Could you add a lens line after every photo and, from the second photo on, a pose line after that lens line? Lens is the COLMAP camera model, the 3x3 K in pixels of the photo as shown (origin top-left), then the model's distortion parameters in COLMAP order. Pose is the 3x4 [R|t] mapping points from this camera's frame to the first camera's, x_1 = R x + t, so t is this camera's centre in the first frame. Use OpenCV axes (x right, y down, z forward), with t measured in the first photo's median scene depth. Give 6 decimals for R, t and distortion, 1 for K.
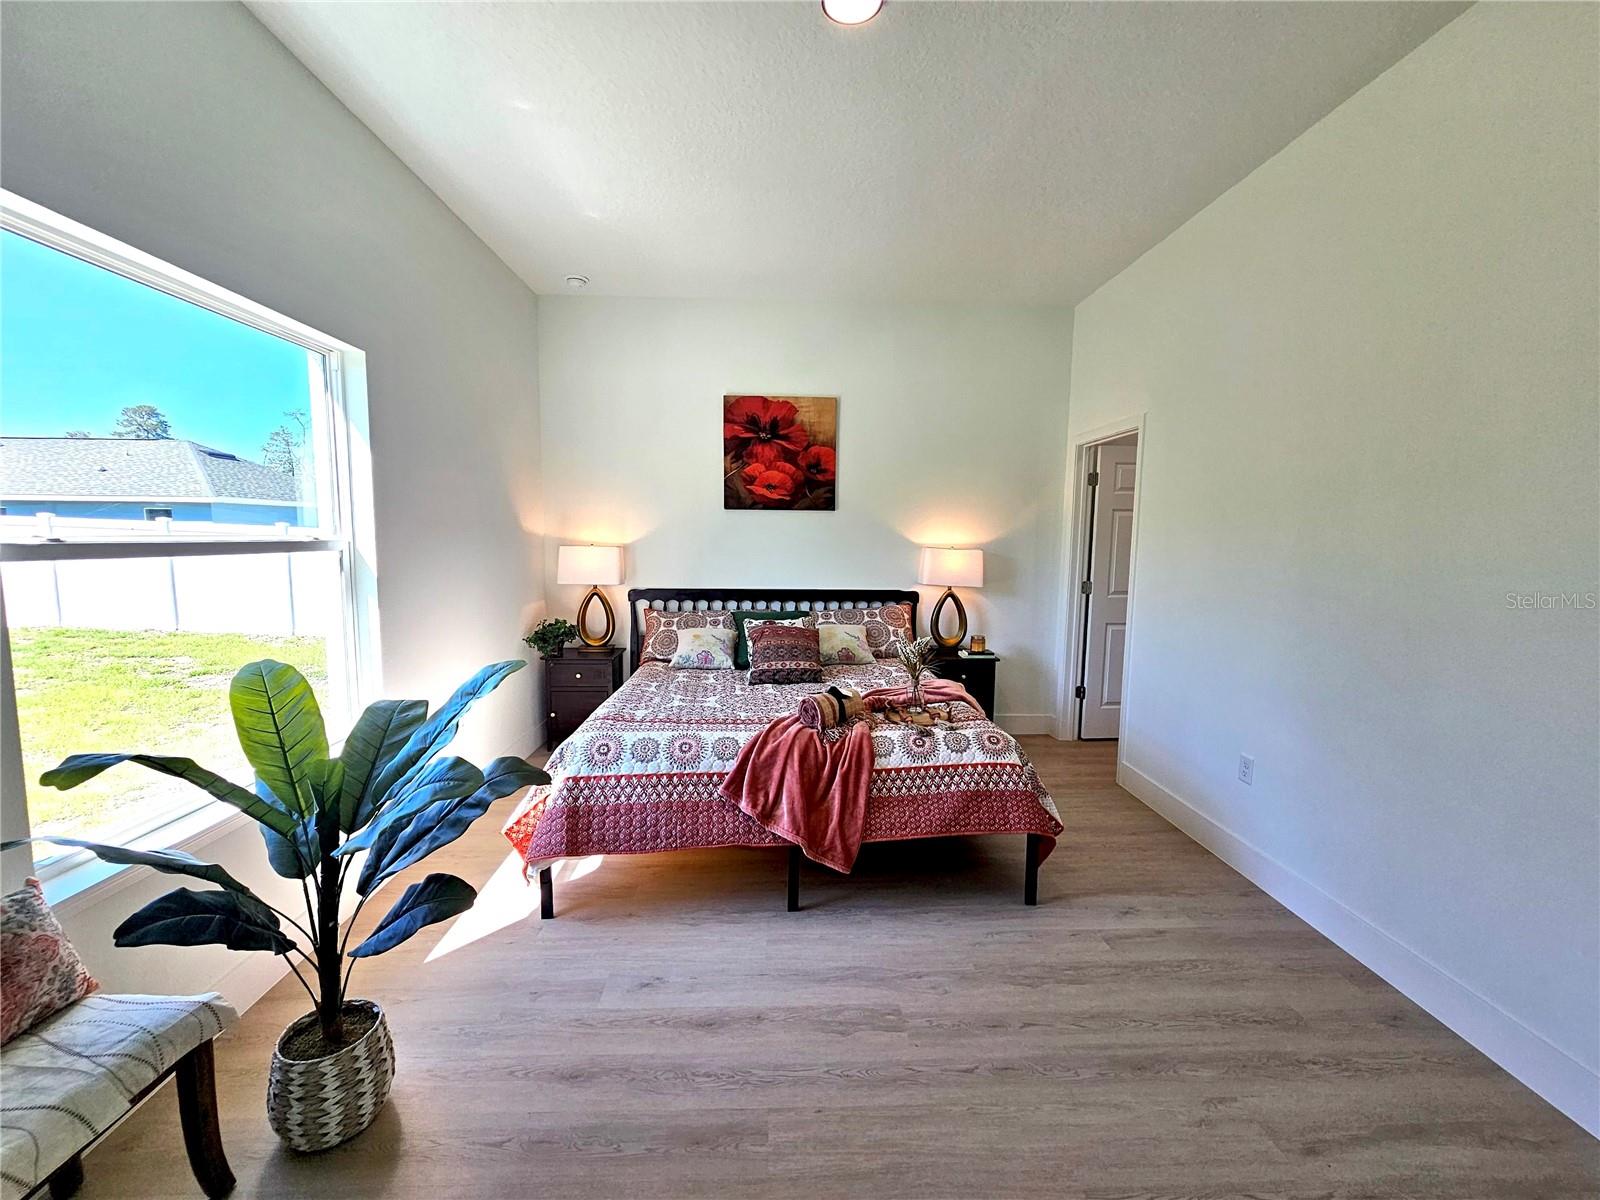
lens RADIAL K [[655.7, 0, 799.0], [0, 655.7, 603.7], [0, 0, 1]] dist [-0.000151, 0.000917]
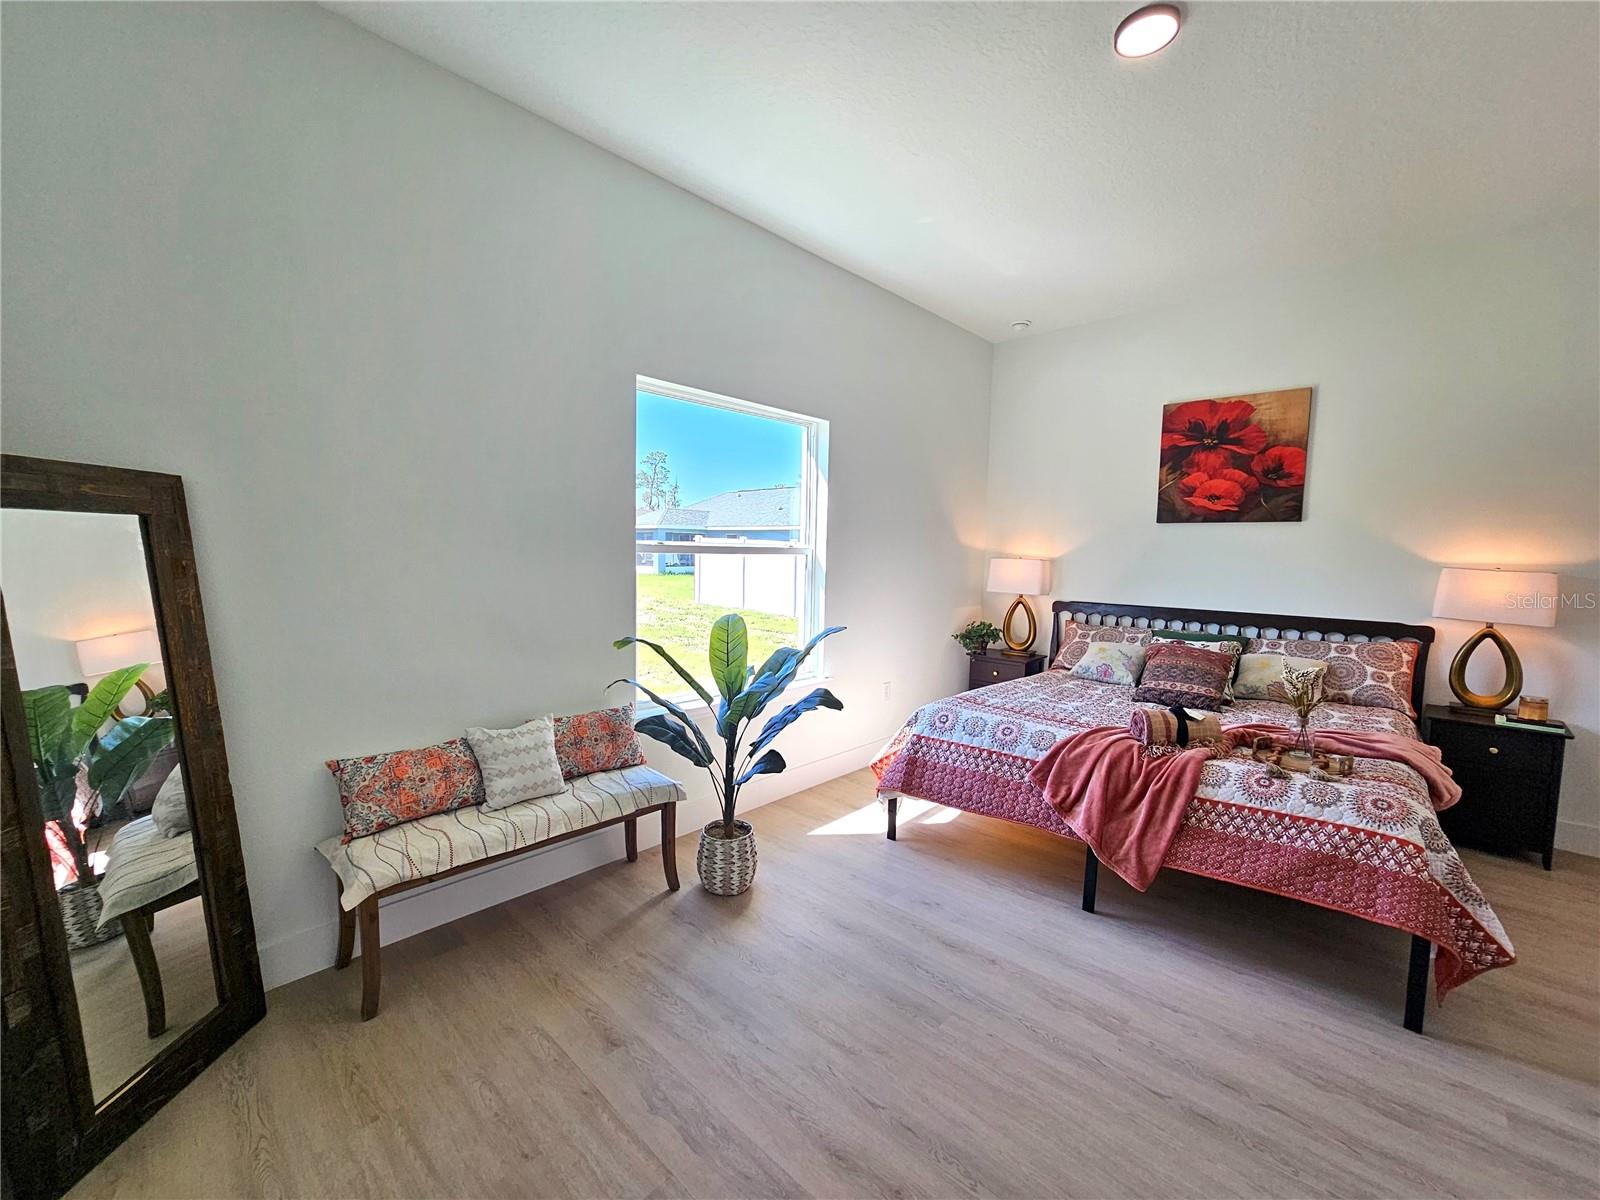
lens RADIAL K [[657.5, 0, 802.1], [0, 657.5, 603.5], [0, 0, 1]] dist [-0.000339, 0.000427]
pose [[0.702110, 0.062543, -0.709317, 0.363172], [-0.087012, 0.996206, 0.001712, 0.028180], [0.706733, 0.060517, 0.704888, -0.060977]]
